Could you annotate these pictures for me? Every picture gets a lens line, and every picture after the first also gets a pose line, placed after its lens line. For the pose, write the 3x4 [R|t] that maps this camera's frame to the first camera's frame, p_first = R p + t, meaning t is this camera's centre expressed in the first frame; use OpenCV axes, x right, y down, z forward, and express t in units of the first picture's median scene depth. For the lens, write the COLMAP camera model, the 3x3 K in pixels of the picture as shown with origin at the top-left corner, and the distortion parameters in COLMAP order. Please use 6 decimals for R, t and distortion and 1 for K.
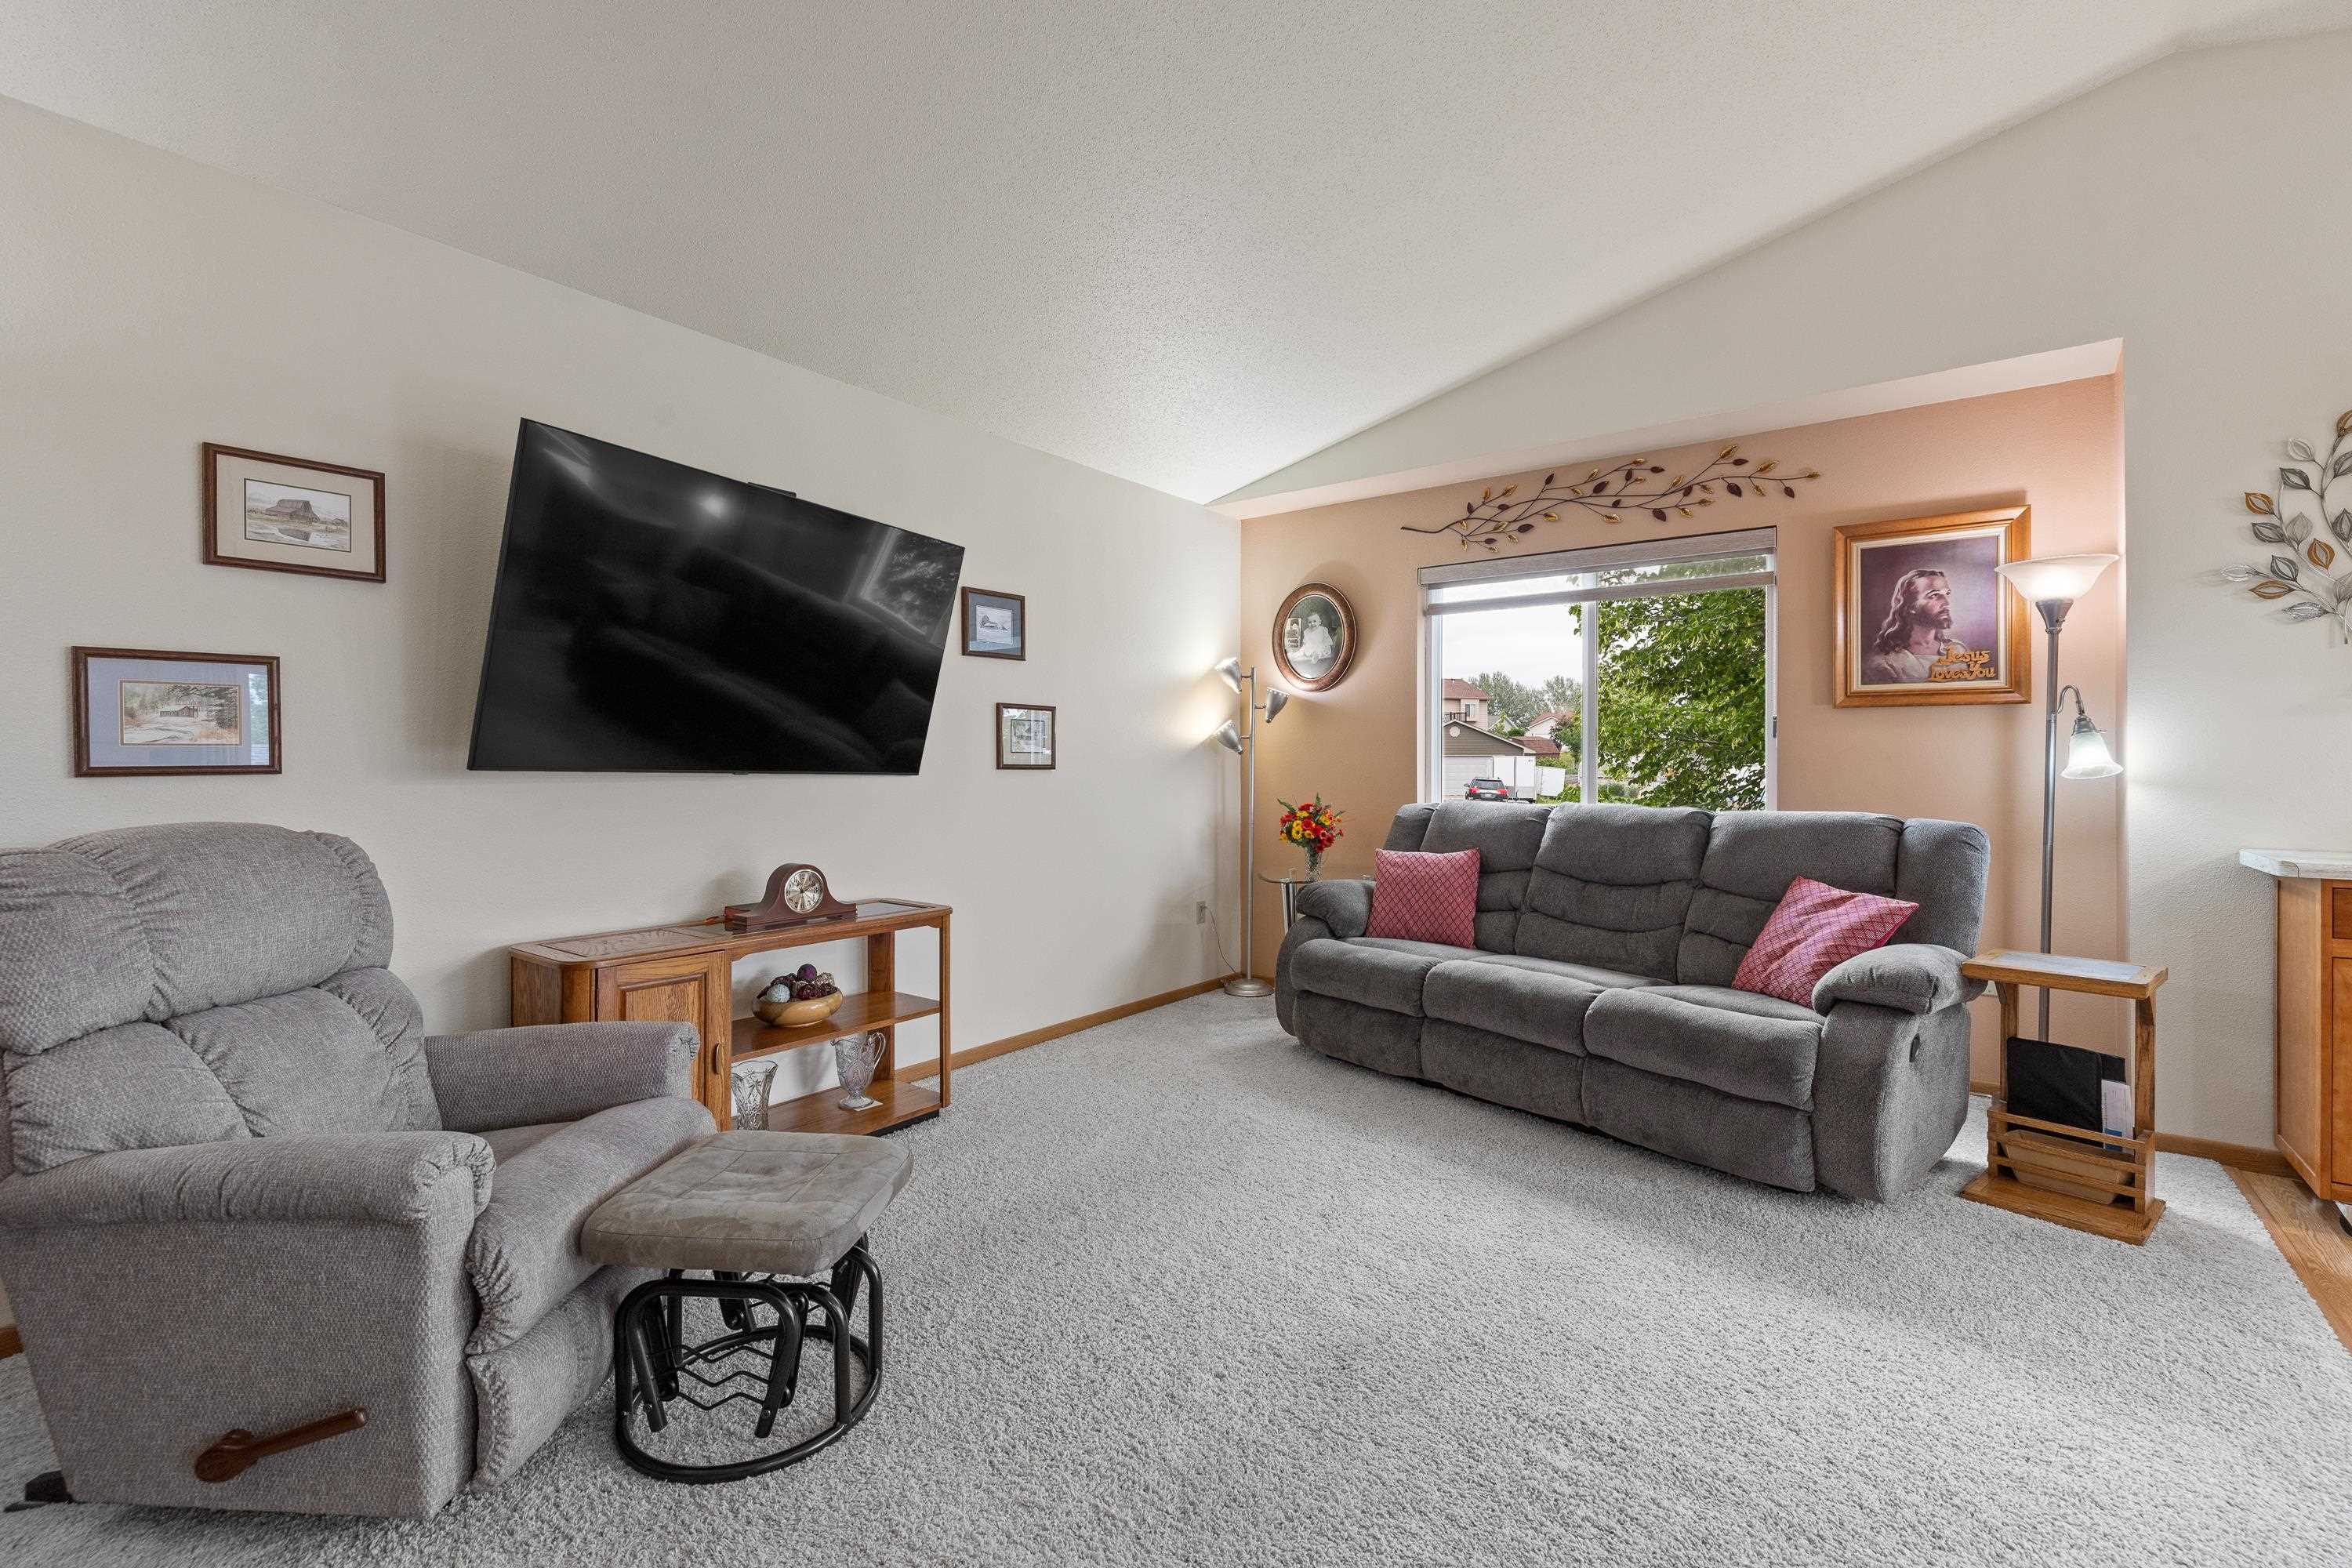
lens RADIAL K [[1010.8, 0, 1181.1], [0, 1010.8, 766.7], [0, 0, 1]] dist [-0.008187, 0.001254]
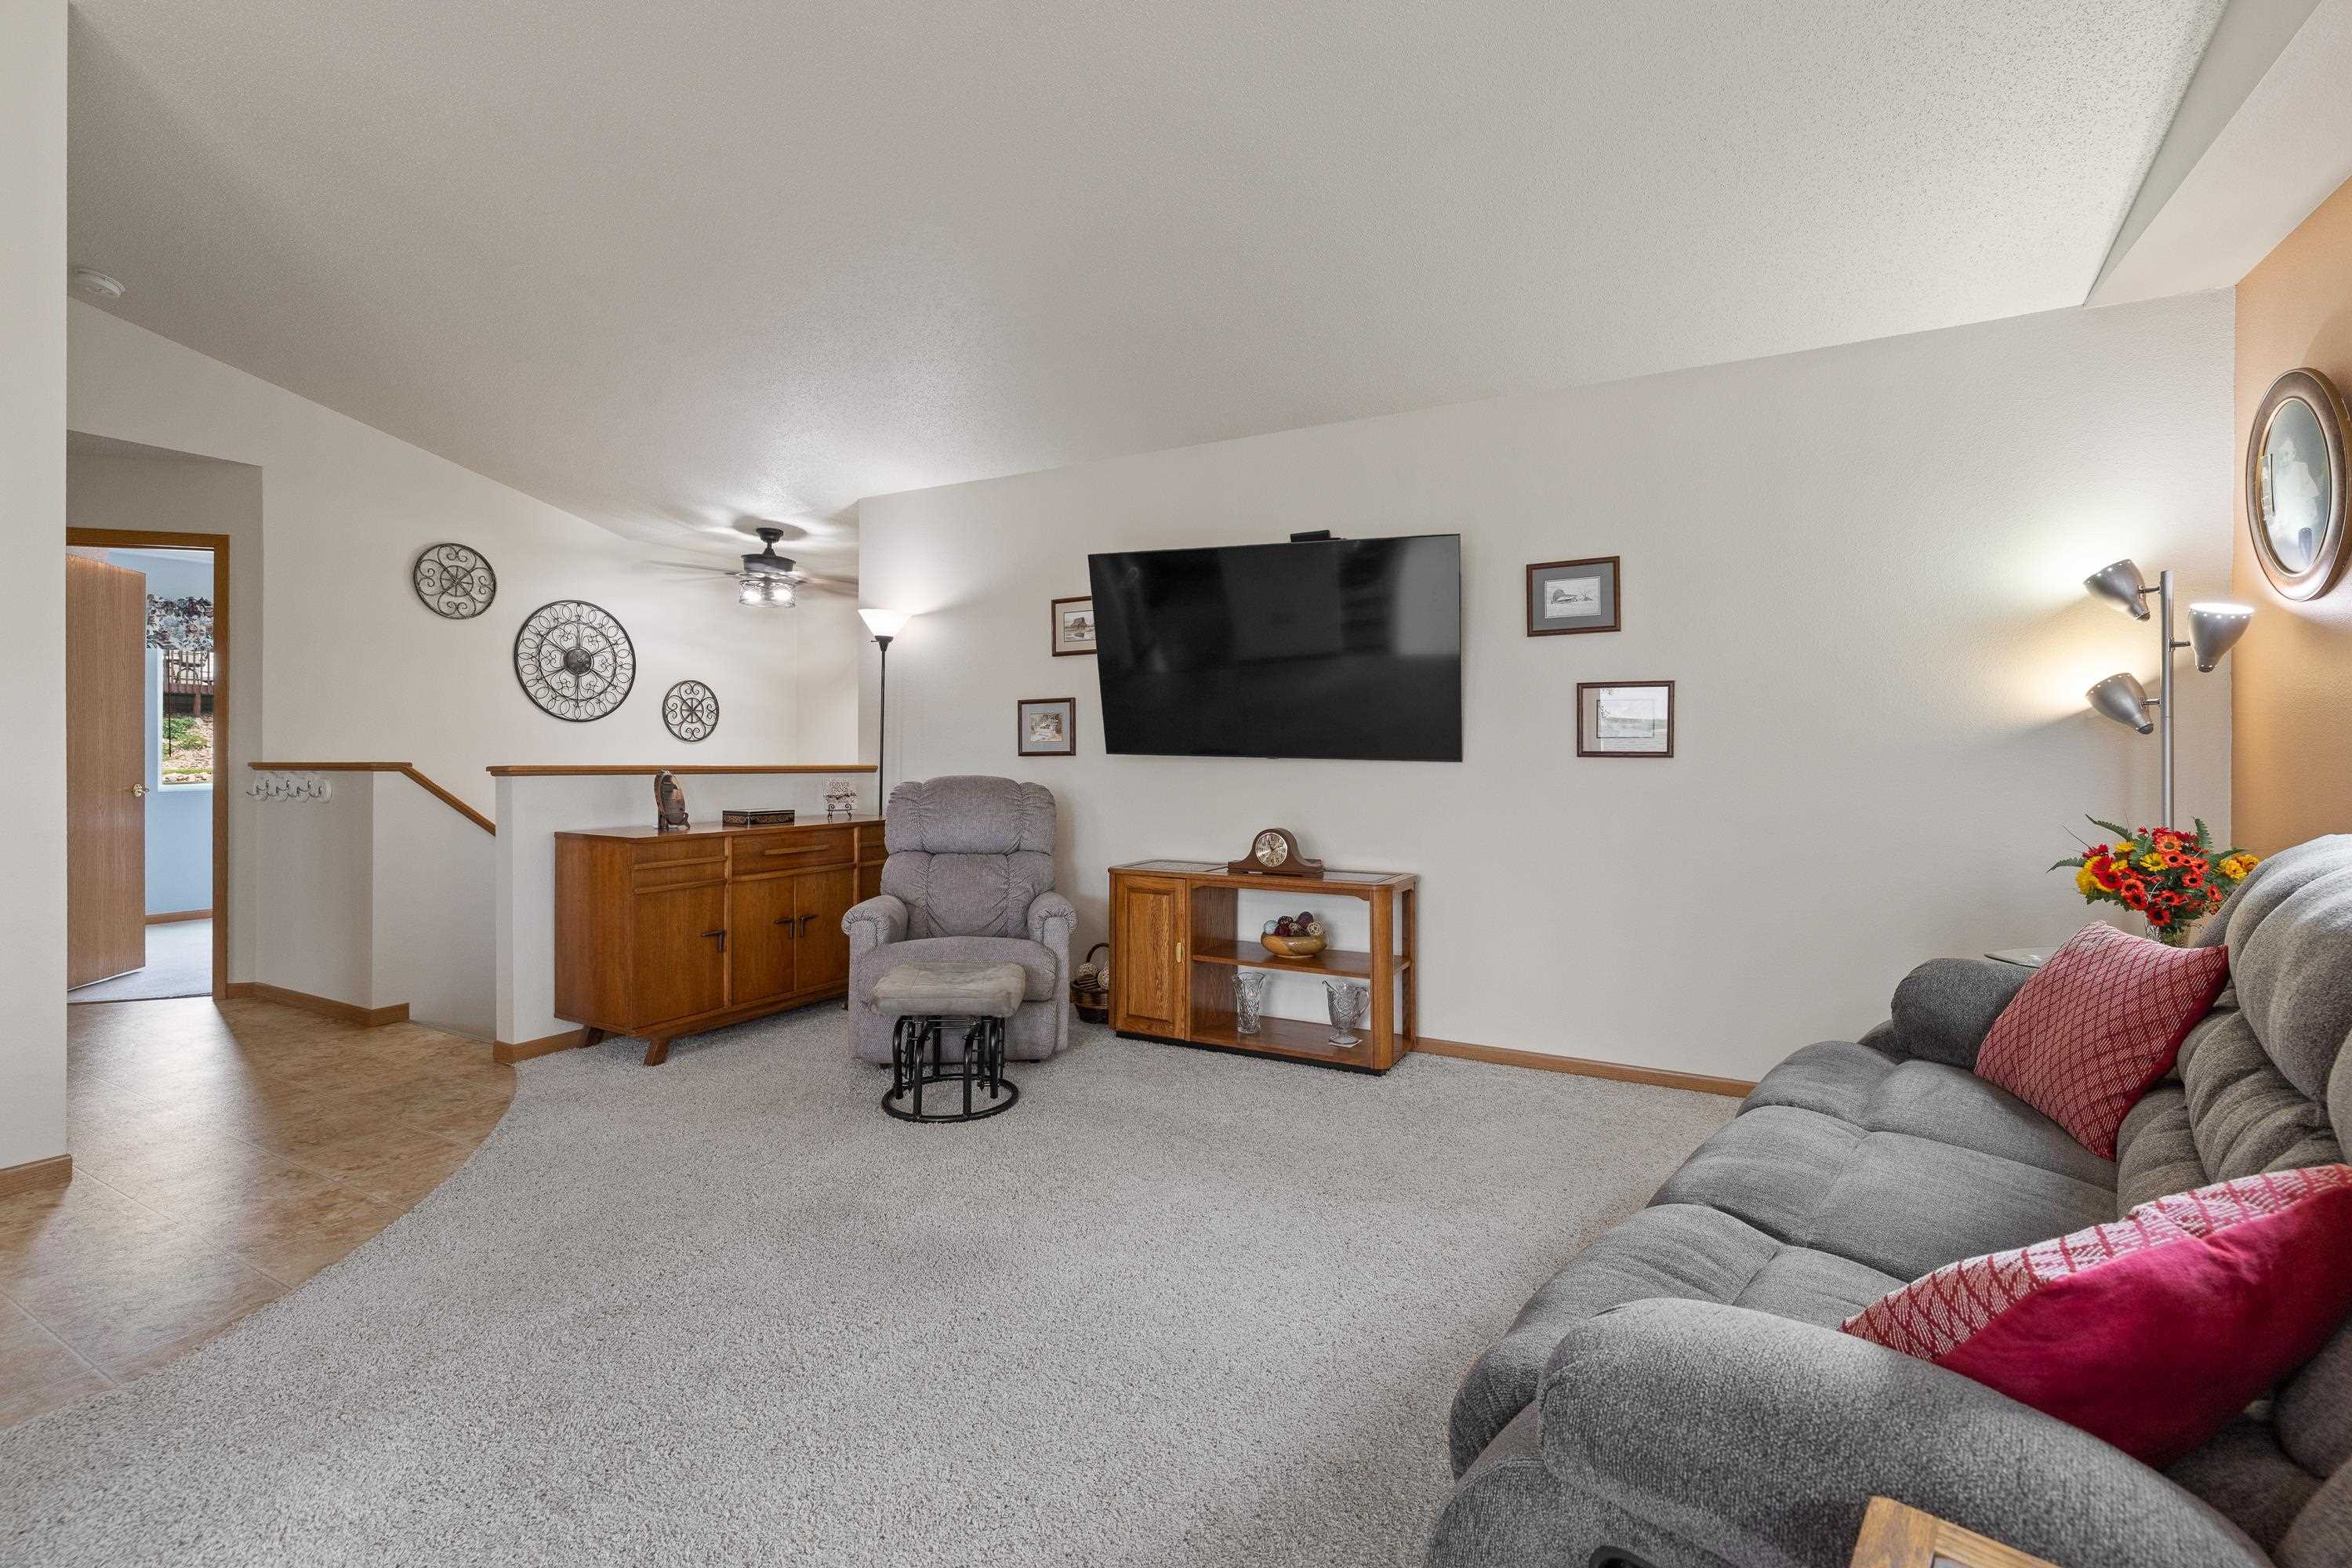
lens RADIAL K [[1010.8, 0, 1191.0], [0, 1010.8, 768.4], [0, 0, 1]] dist [-0.008187, 0.001254]
pose [[0.156044, 0.015361, -0.987631, 0.949459], [-0.005141, 0.999878, 0.014739, 0.001633], [0.987737, 0.002777, 0.156104, 0.757438]]
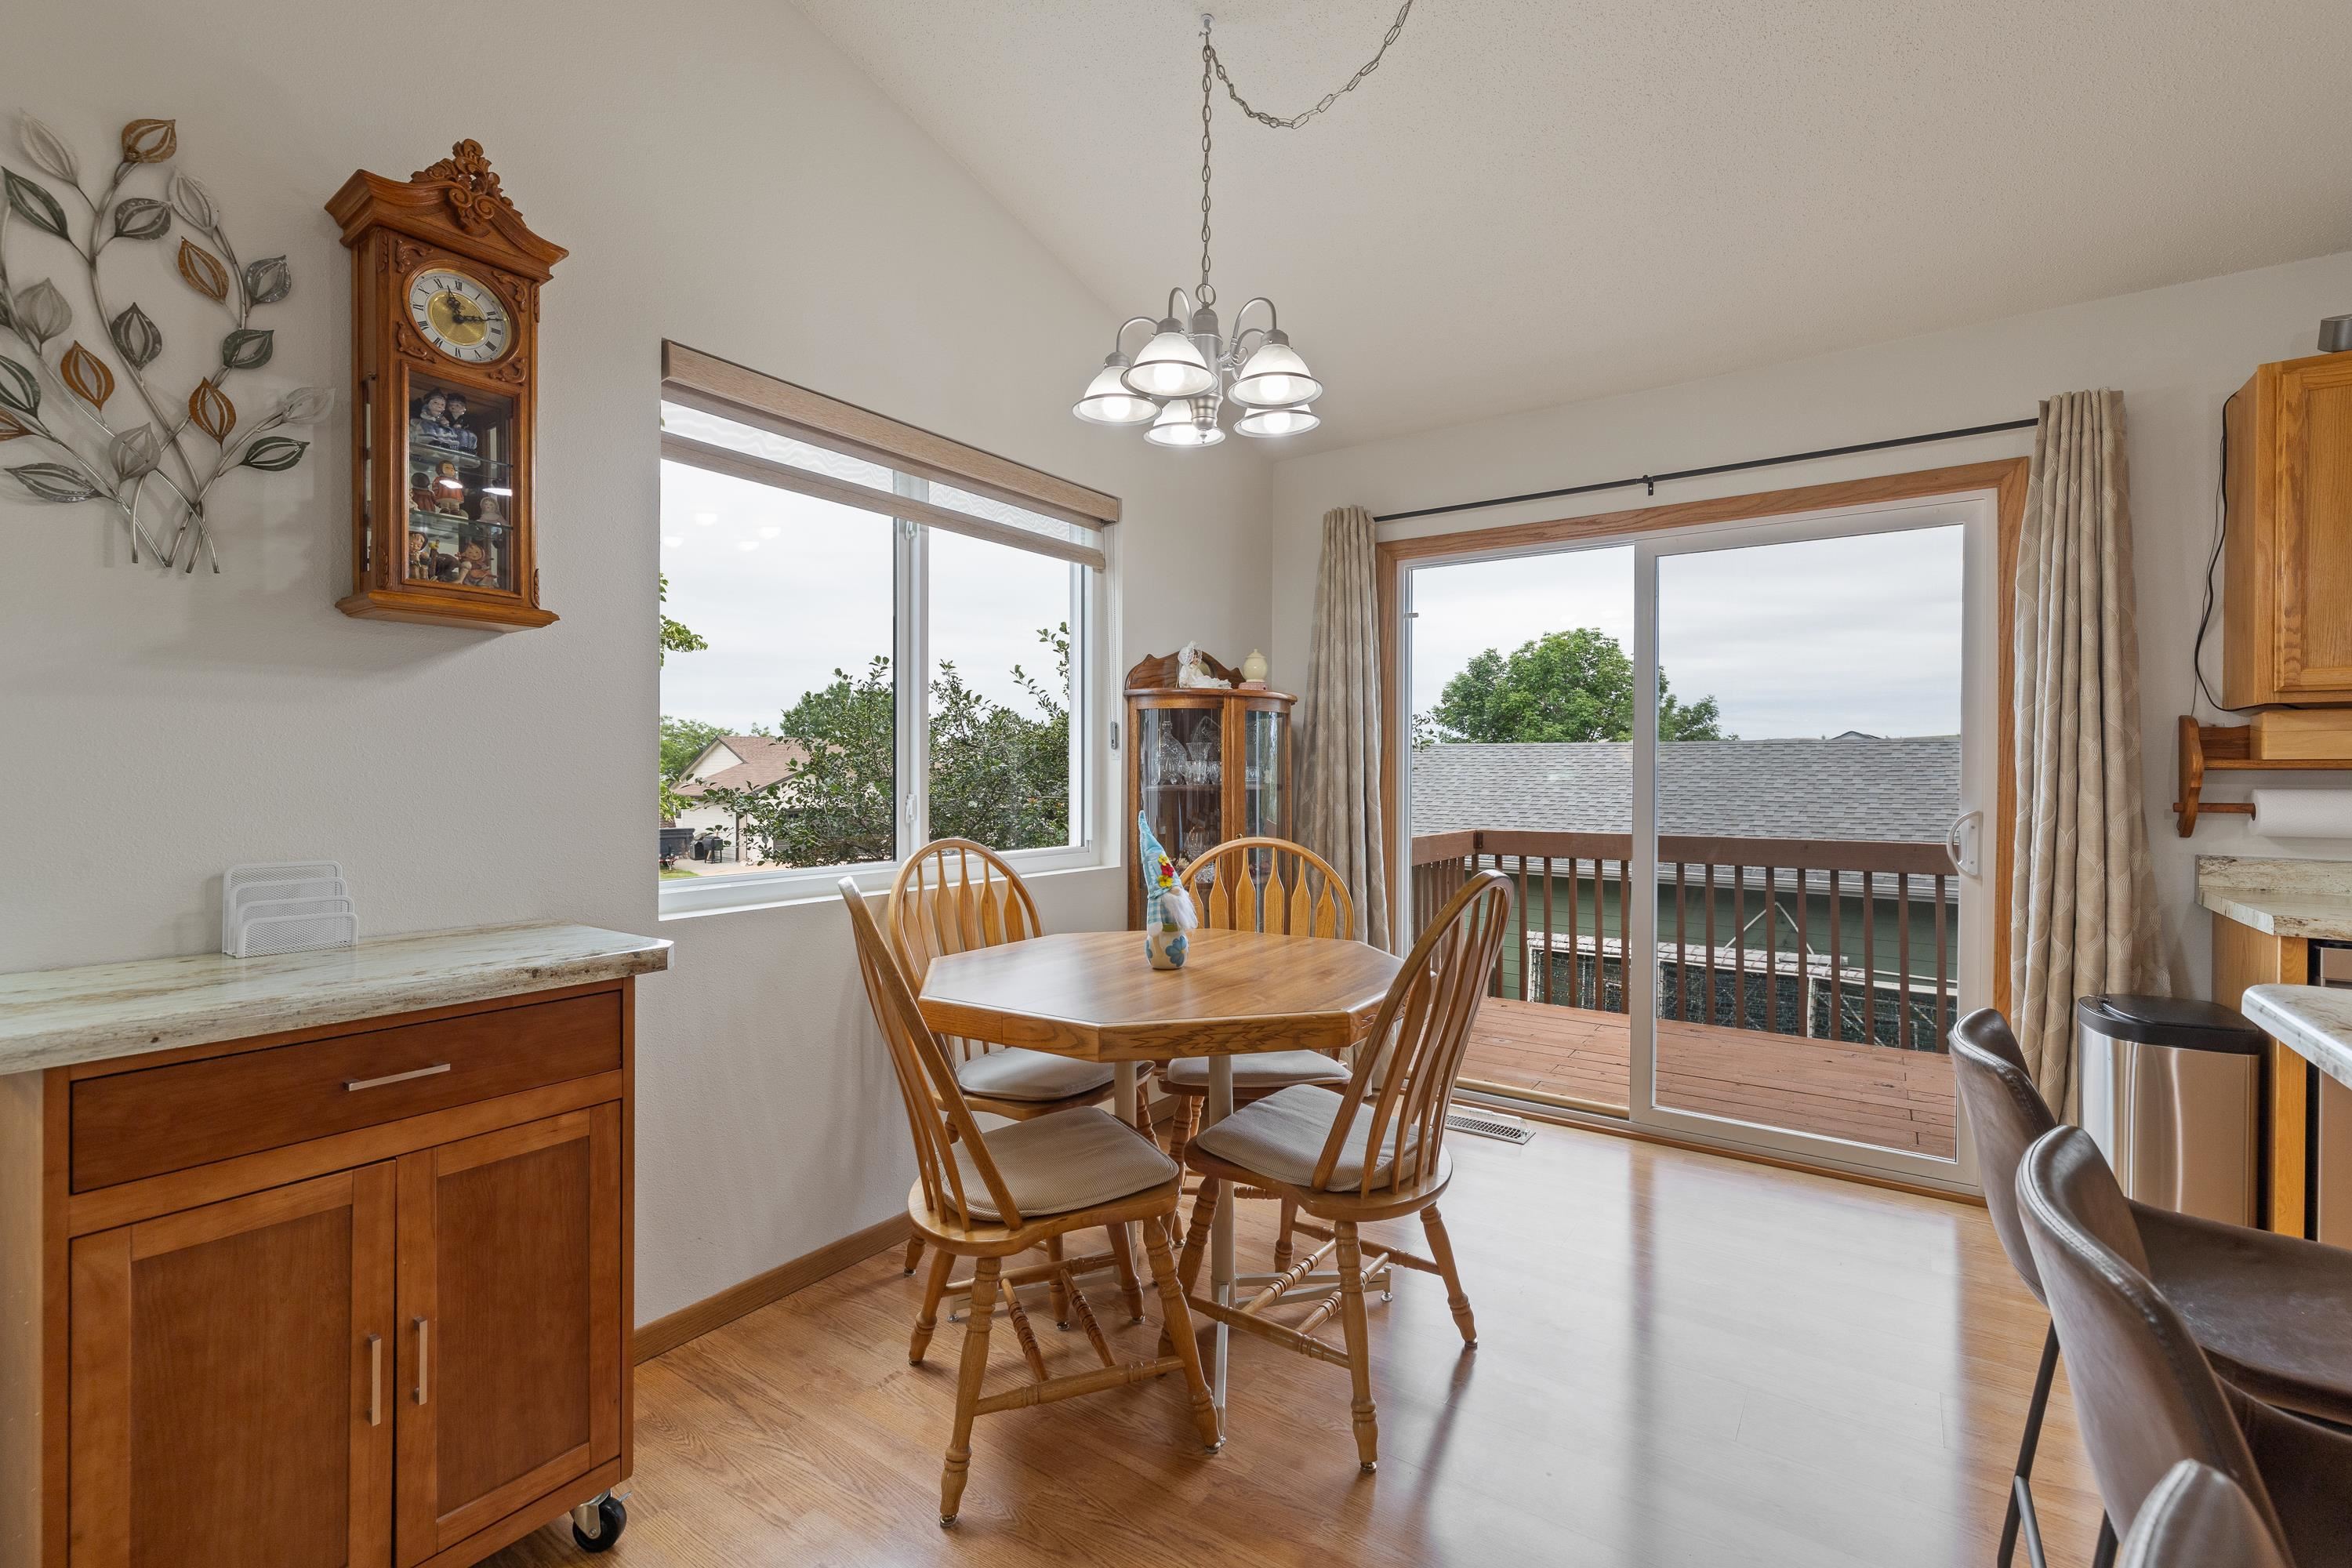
lens RADIAL K [[1010.8, 0, 1199.9], [0, 1010.8, 779.4], [0, 0, 1]] dist [-0.008187, 0.001254]
pose [[-0.041446, -0.005088, 0.999128, 0.609441], [-0.005154, 0.999975, 0.004879, -0.015356], [-0.999127, -0.004948, -0.041471, 0.461096]]
